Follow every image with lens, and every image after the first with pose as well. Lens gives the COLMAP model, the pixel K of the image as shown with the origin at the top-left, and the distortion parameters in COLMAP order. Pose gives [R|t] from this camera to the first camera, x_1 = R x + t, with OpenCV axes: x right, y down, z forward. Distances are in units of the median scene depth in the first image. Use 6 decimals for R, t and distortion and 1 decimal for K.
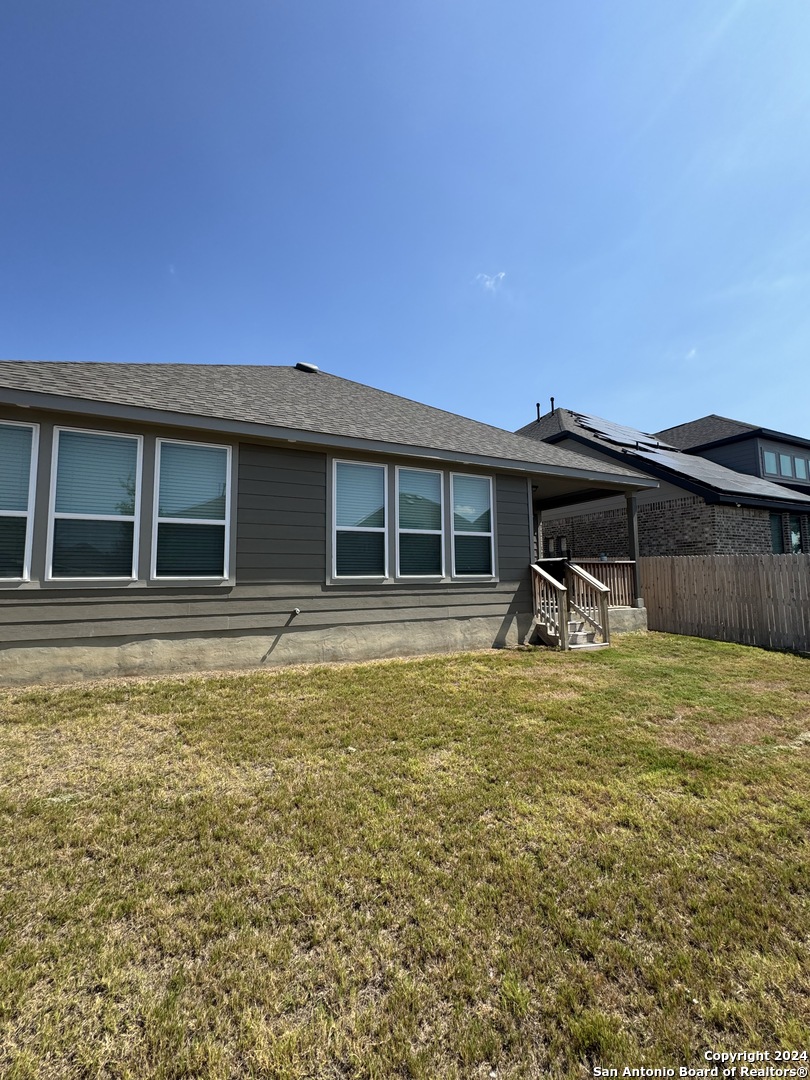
lens RADIAL K [[431.1, 0, 404.3], [0, 431.1, 540.1], [0, 0, 1]] dist [-0.002732, 0.000473]
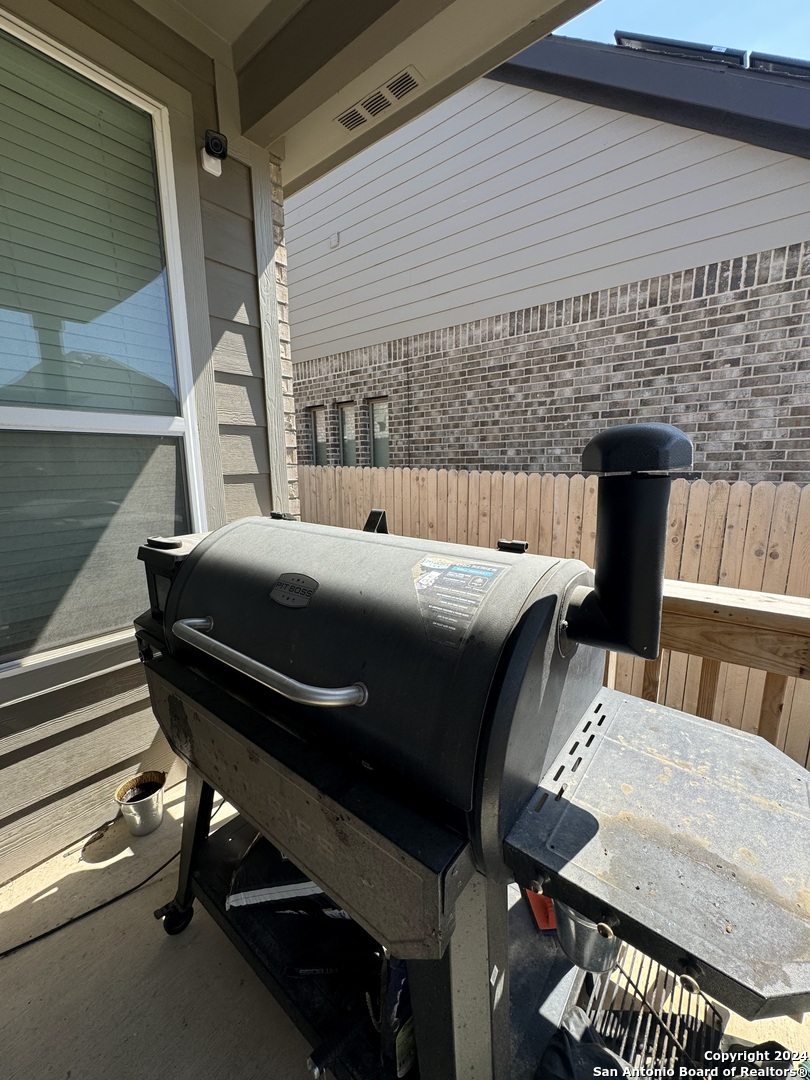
lens RADIAL K [[431.1, 0, 404.3], [0, 431.1, 540.1], [0, 0, 1]] dist [-0.002732, 0.000473]
pose [[0.900687, -0.077776, 0.427451, 0.277748], [-0.035770, 0.967232, 0.251362, 0.019401], [-0.432994, -0.241688, 0.868391, 0.808037]]
